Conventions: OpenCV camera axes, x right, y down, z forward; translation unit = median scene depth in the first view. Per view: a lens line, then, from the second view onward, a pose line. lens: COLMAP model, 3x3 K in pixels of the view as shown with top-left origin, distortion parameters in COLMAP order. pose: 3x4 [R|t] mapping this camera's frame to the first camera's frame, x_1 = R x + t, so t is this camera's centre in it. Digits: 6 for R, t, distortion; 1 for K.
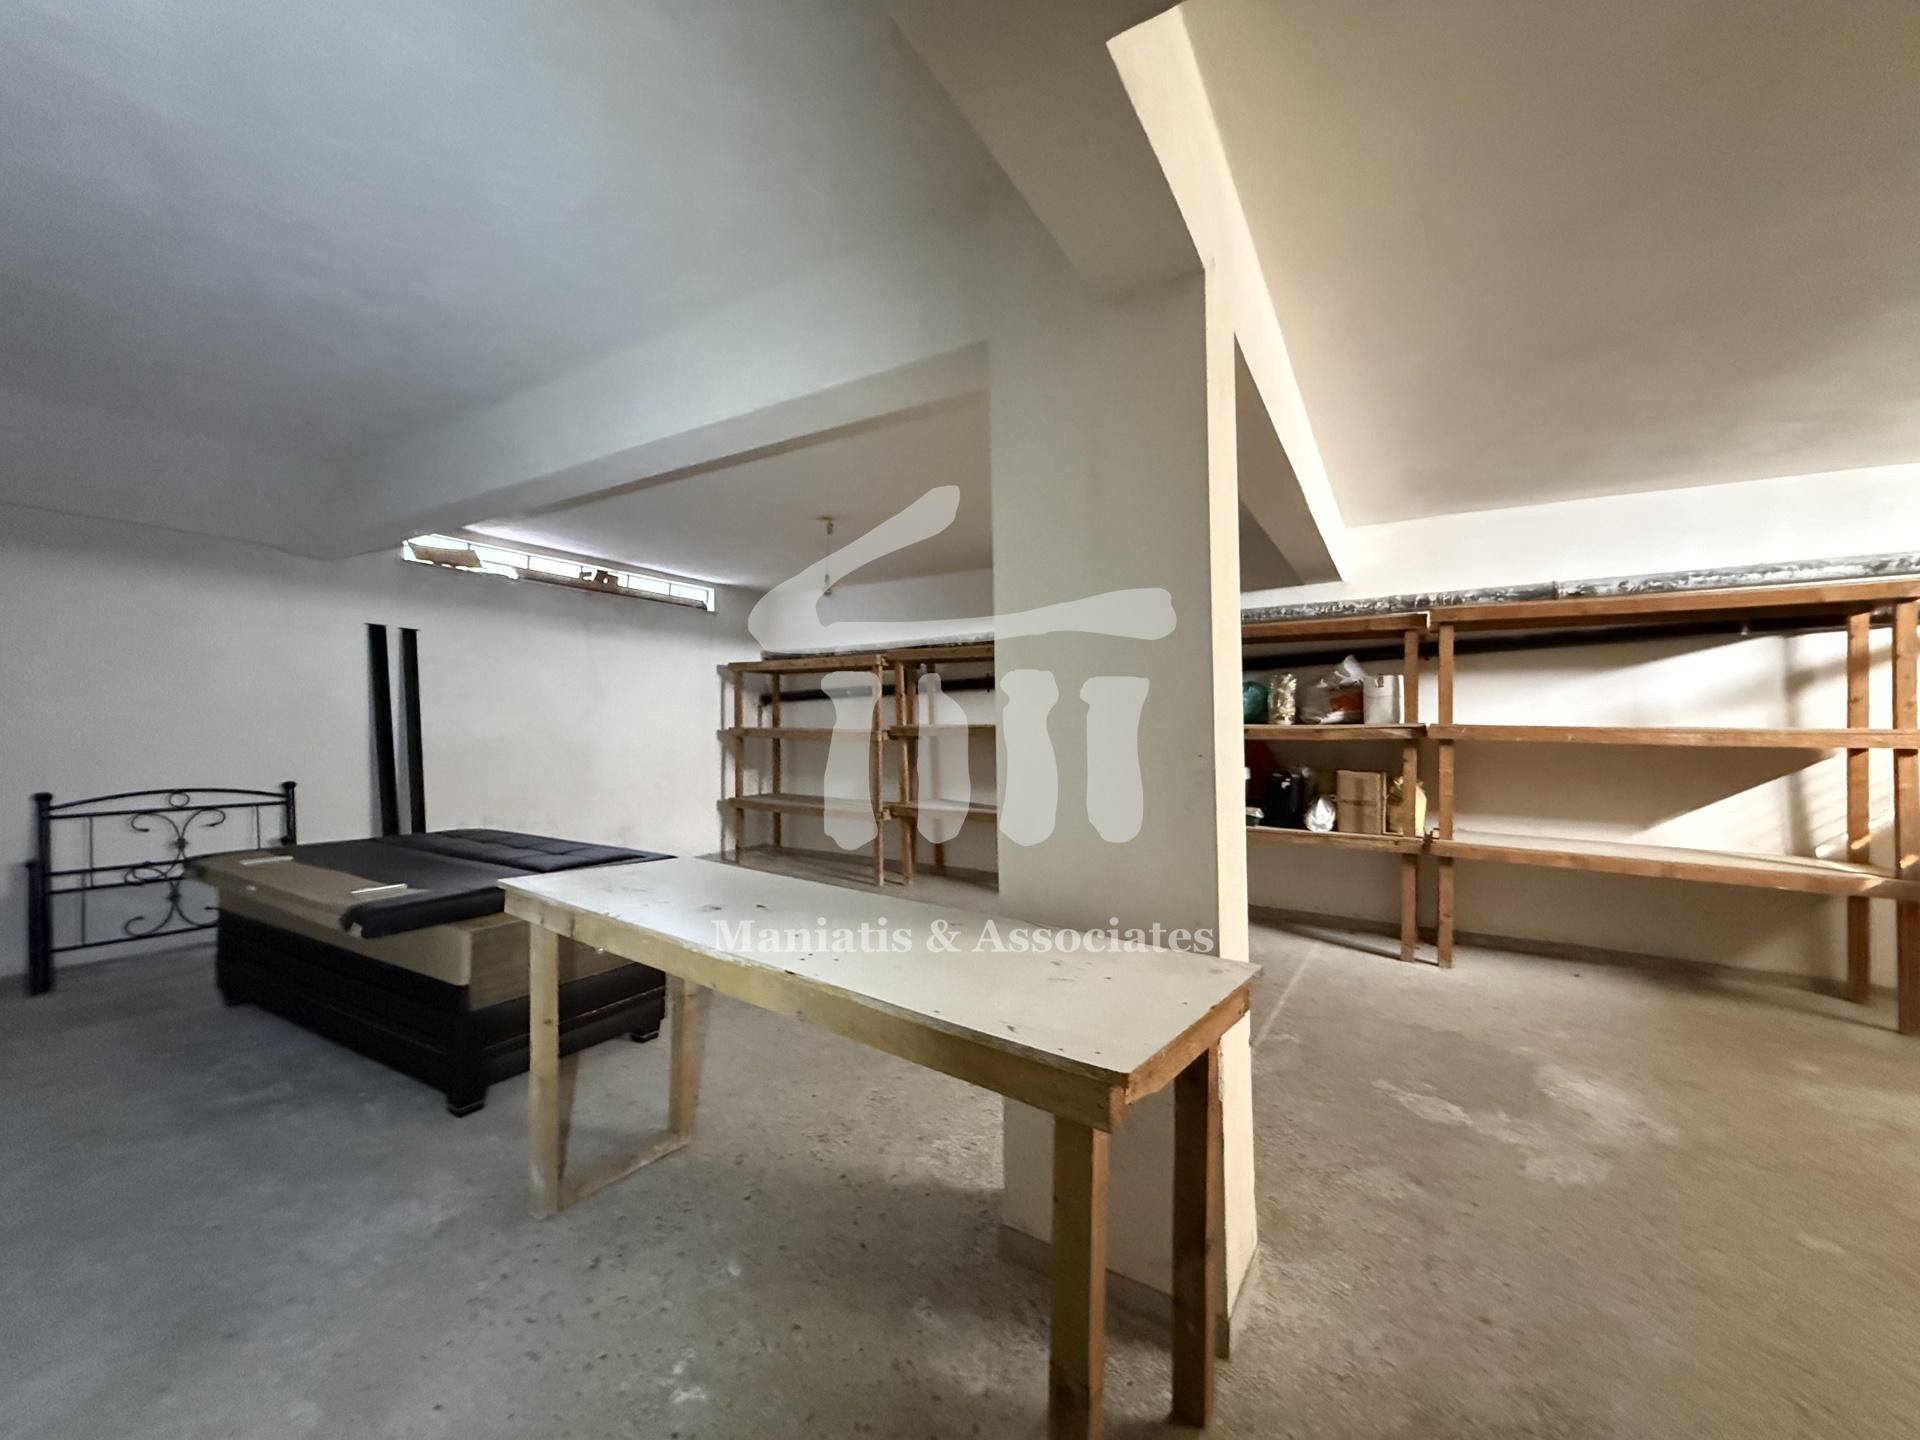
lens RADIAL K [[765.3, 0, 954.0], [0, 765.3, 719.0], [0, 0, 1]] dist [-0.001245, 0.000257]
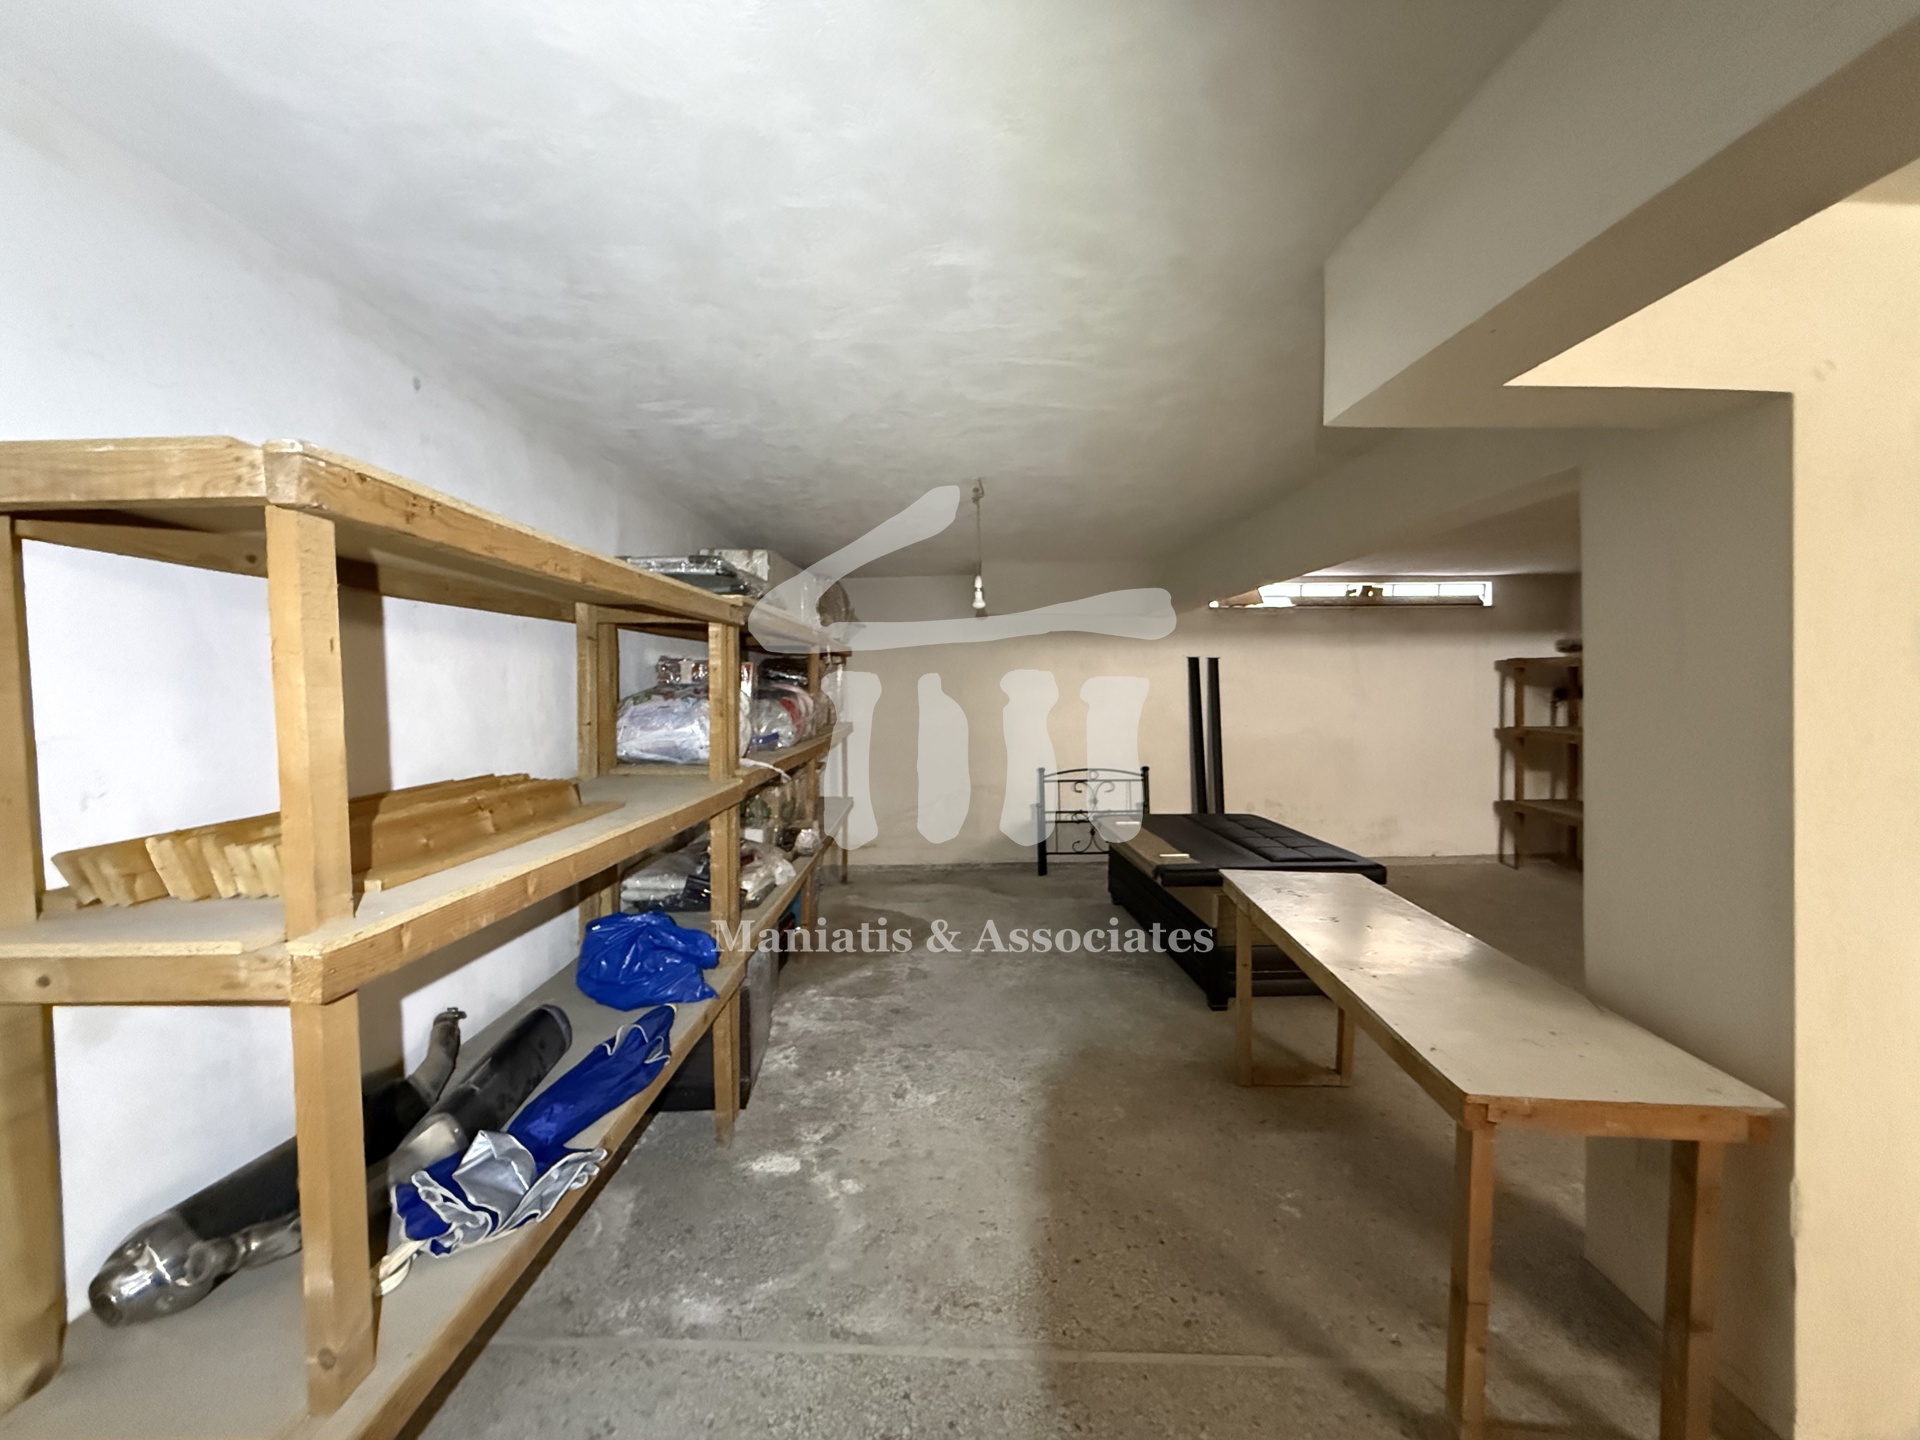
lens RADIAL K [[765.3, 0, 954.0], [0, 765.3, 719.0], [0, 0, 1]] dist [-0.001245, 0.000257]
pose [[0.546685, 0.025921, -0.836937, 0.146986], [0.019568, 0.998852, 0.043718, -0.062866], [0.837109, -0.040277, 0.545551, -0.112454]]
